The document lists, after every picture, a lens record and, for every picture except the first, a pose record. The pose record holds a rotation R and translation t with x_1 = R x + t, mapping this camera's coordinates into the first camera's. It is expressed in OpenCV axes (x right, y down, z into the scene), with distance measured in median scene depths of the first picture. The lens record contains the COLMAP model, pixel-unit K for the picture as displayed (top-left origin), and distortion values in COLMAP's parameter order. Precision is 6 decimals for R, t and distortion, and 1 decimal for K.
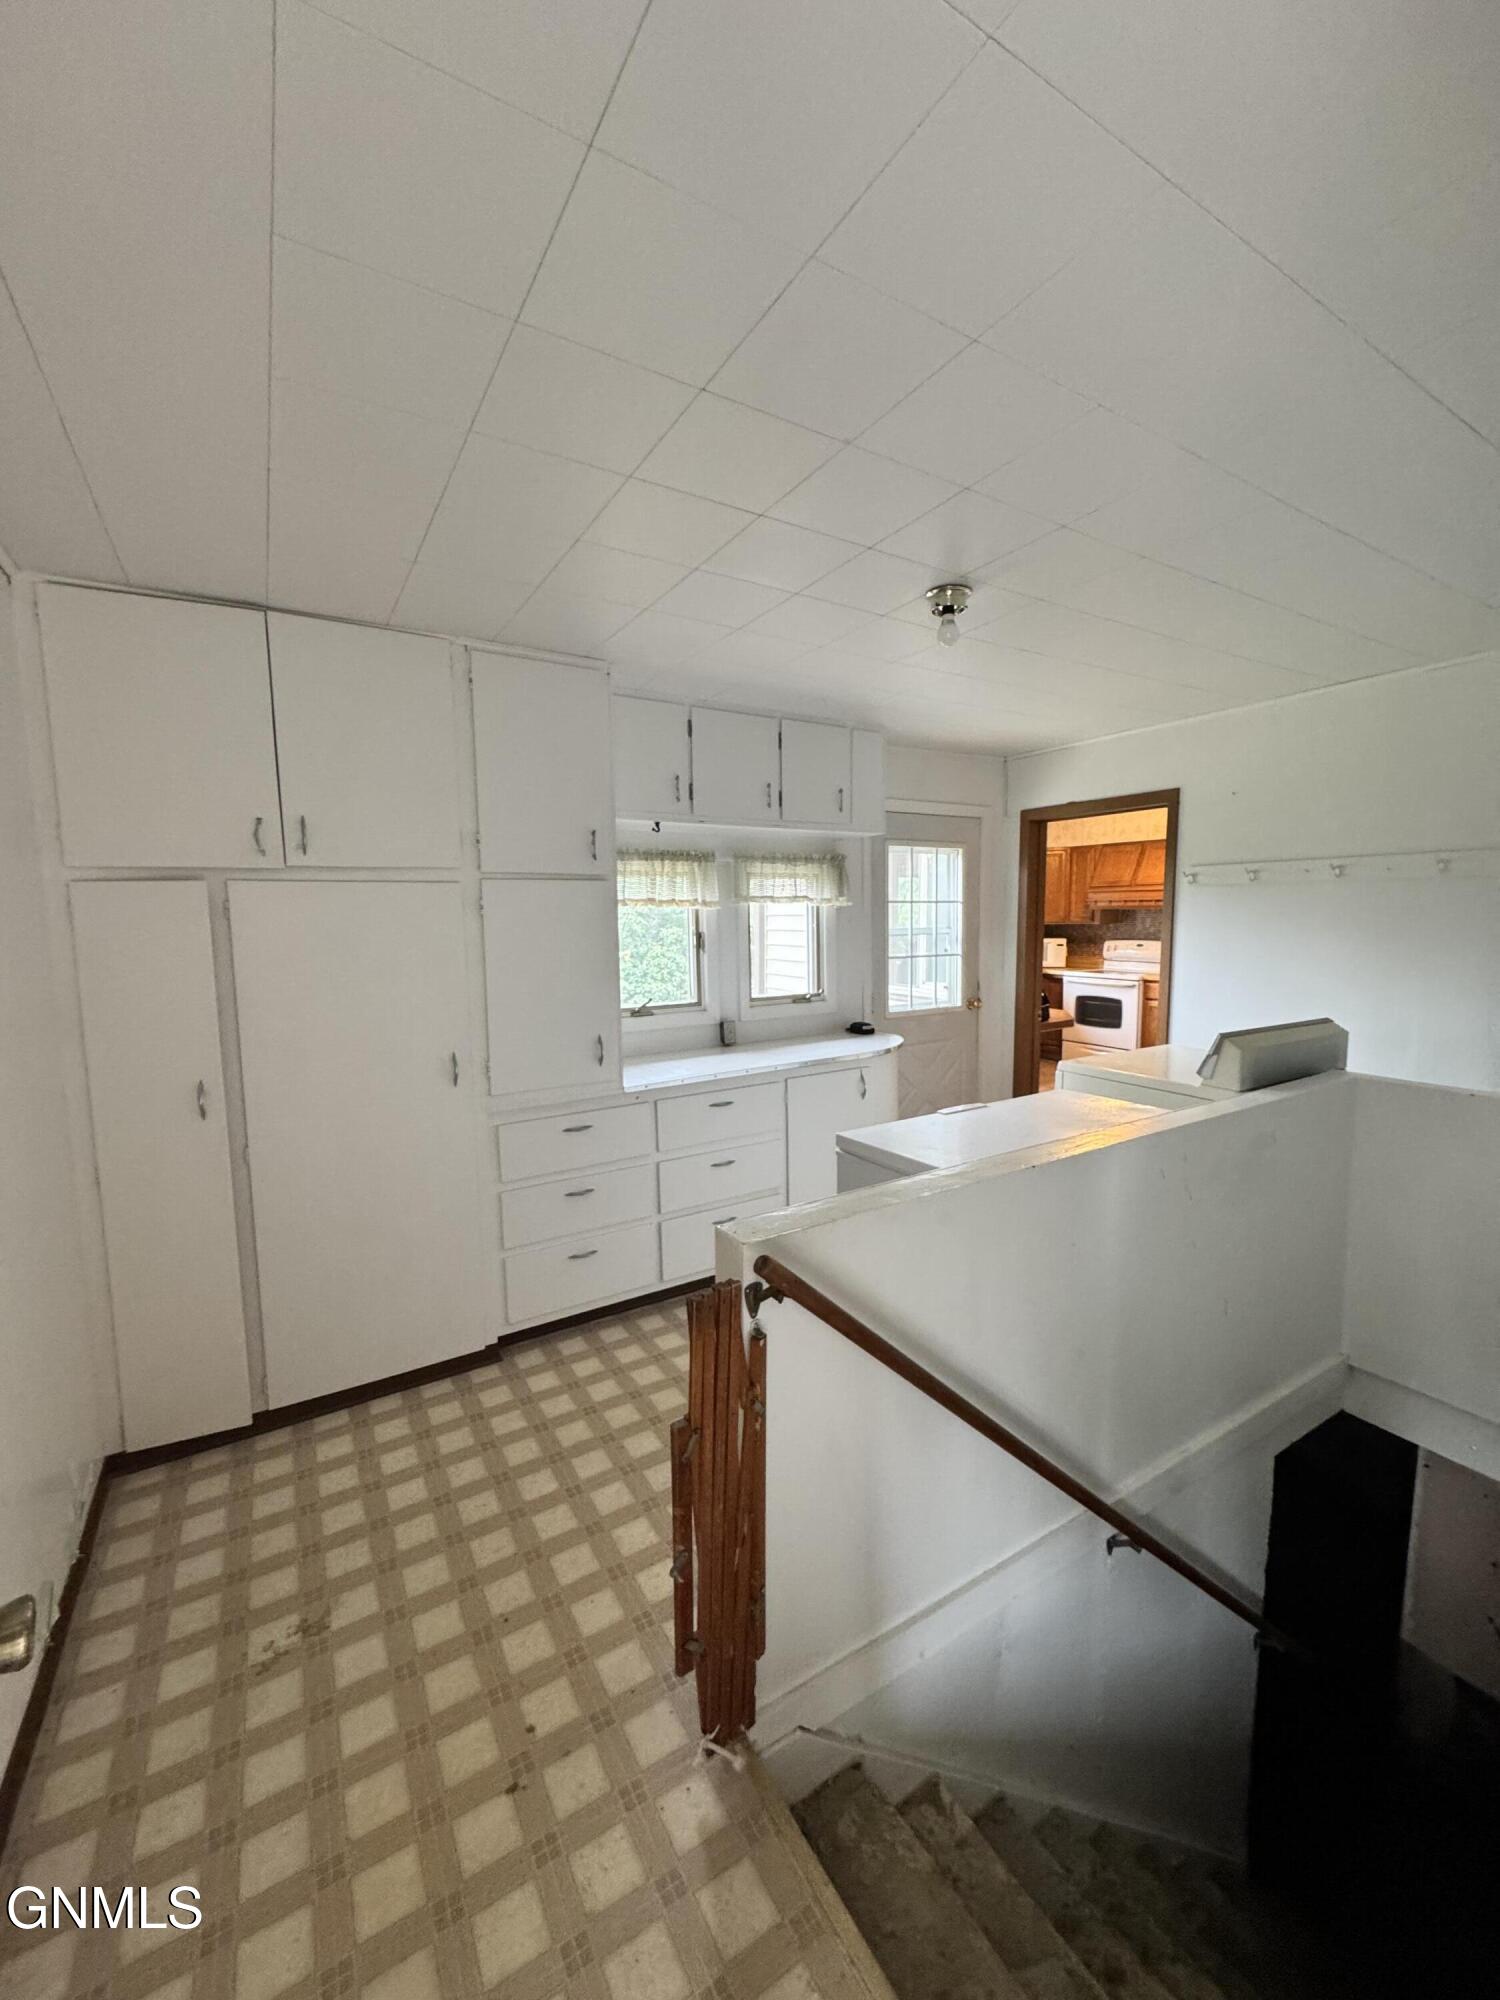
lens RADIAL K [[802.5, 0, 749.1], [0, 802.5, 994.5], [0, 0, 1]] dist [0.003080, 0.000278]
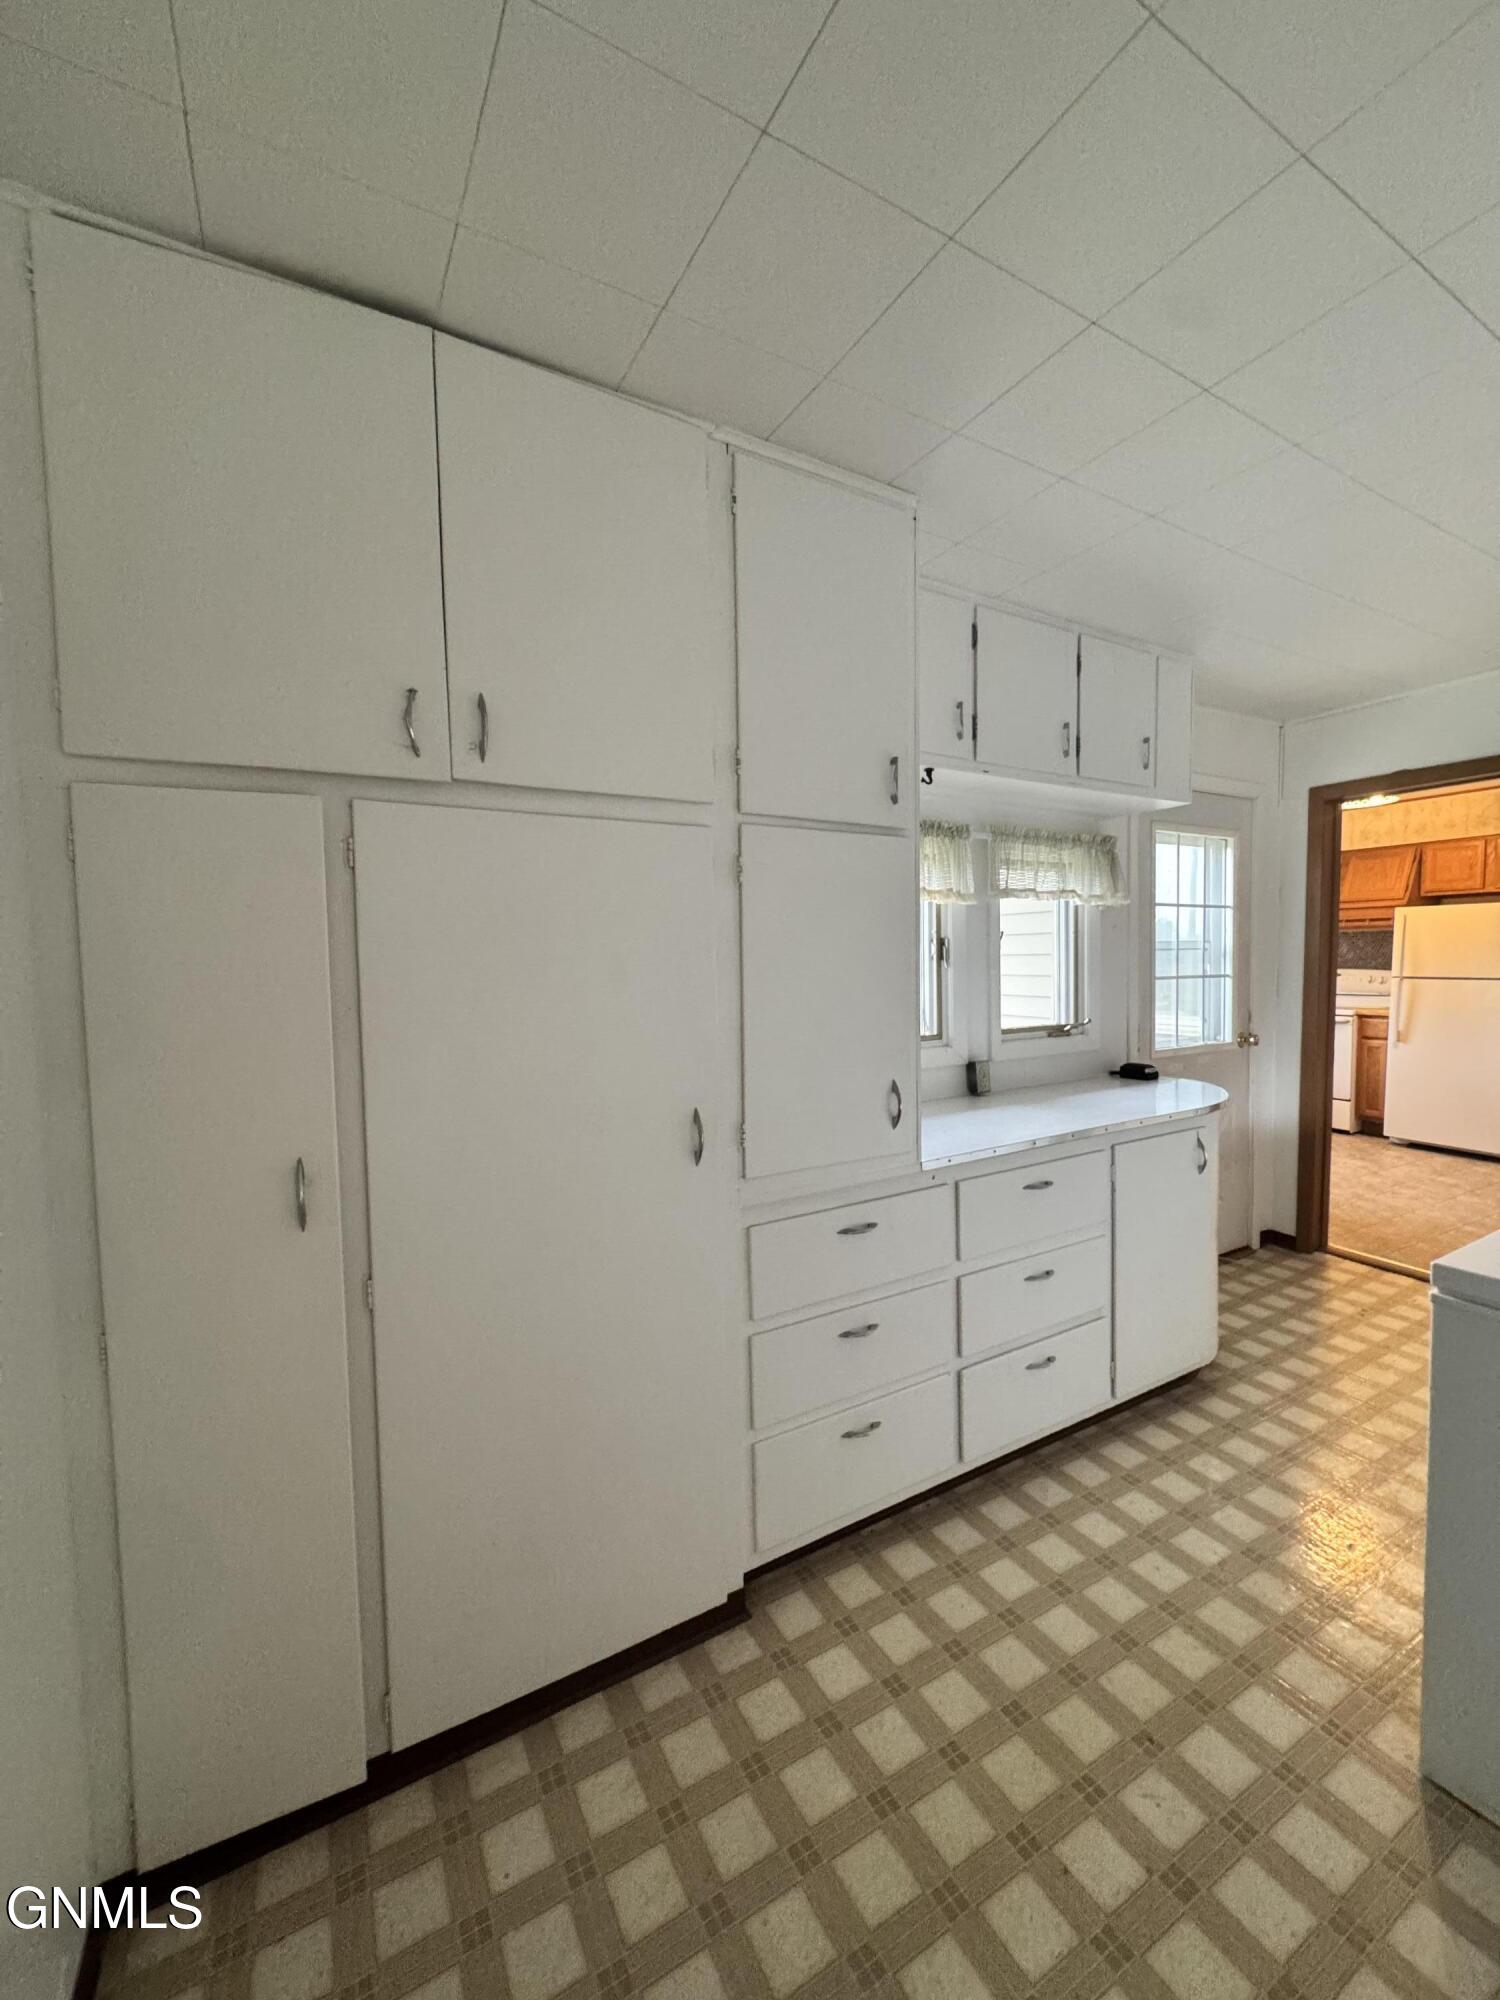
lens RADIAL K [[803.7, 0, 750.0], [0, 803.7, 1000.0], [0, 0, 1]] dist [-0.002456, 0.000286]
pose [[0.999411, -0.002498, -0.034219, -0.226482], [0.000810, 0.998786, -0.049248, 0.015079], [0.034301, 0.049191, 0.998200, 0.292941]]
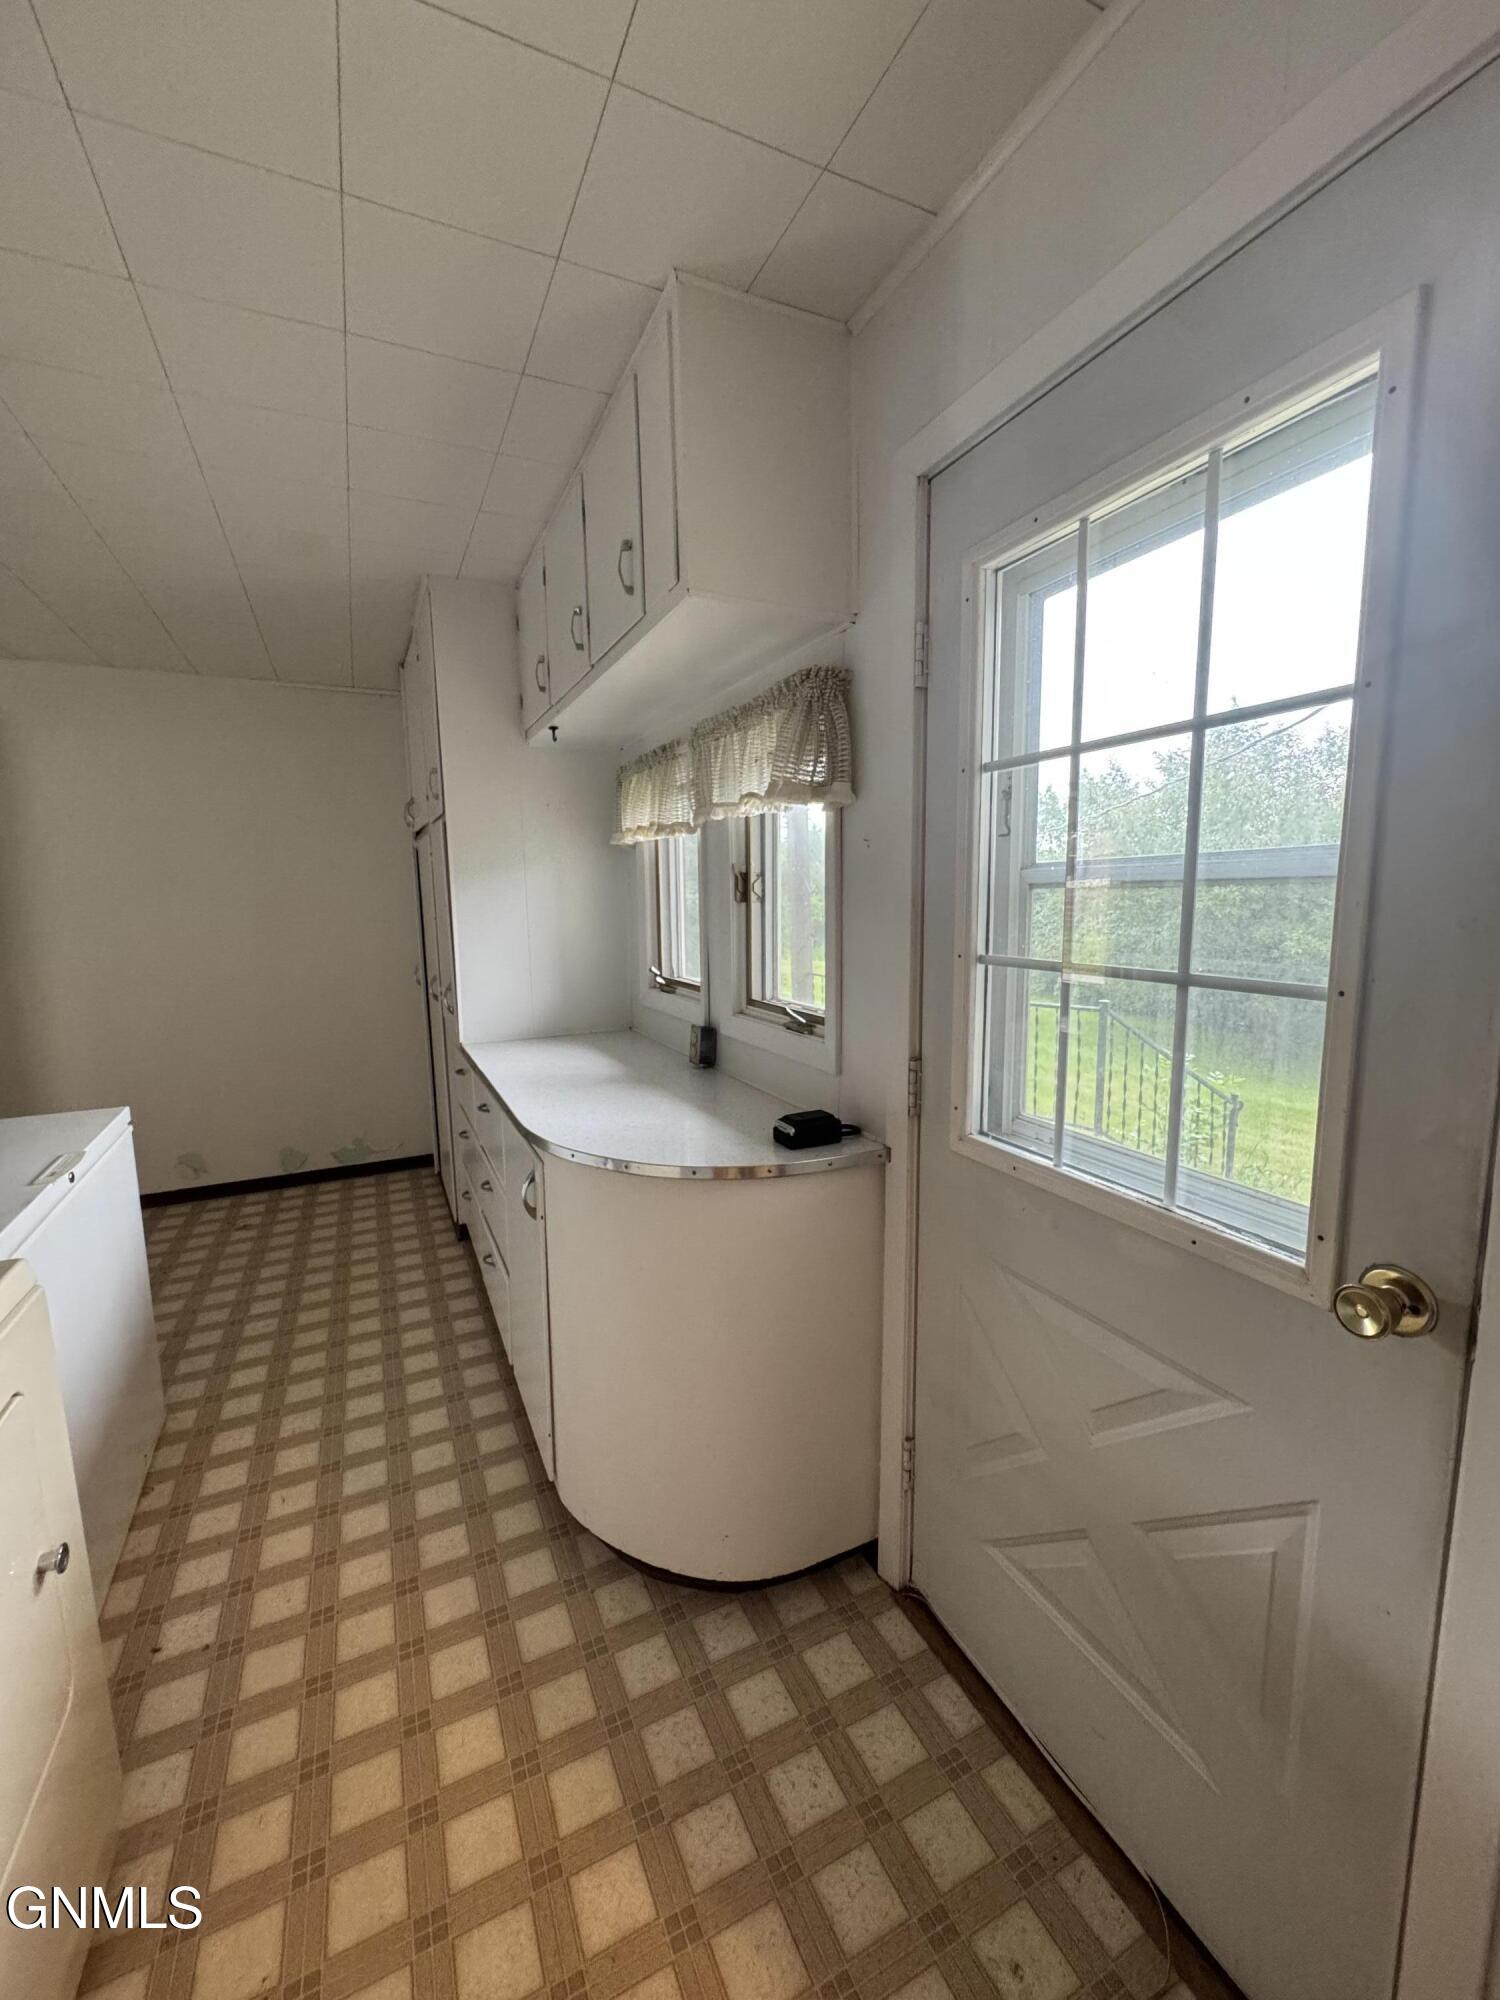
lens RADIAL K [[803.7, 0, 750.0], [0, 803.7, 1000.0], [0, 0, 1]] dist [-0.002456, 0.000286]
pose [[-0.099676, 0.143685, -0.984591, 0.603314], [-0.080792, 0.985083, 0.151936, -0.086601], [0.991735, 0.094691, -0.086580, 1.178658]]
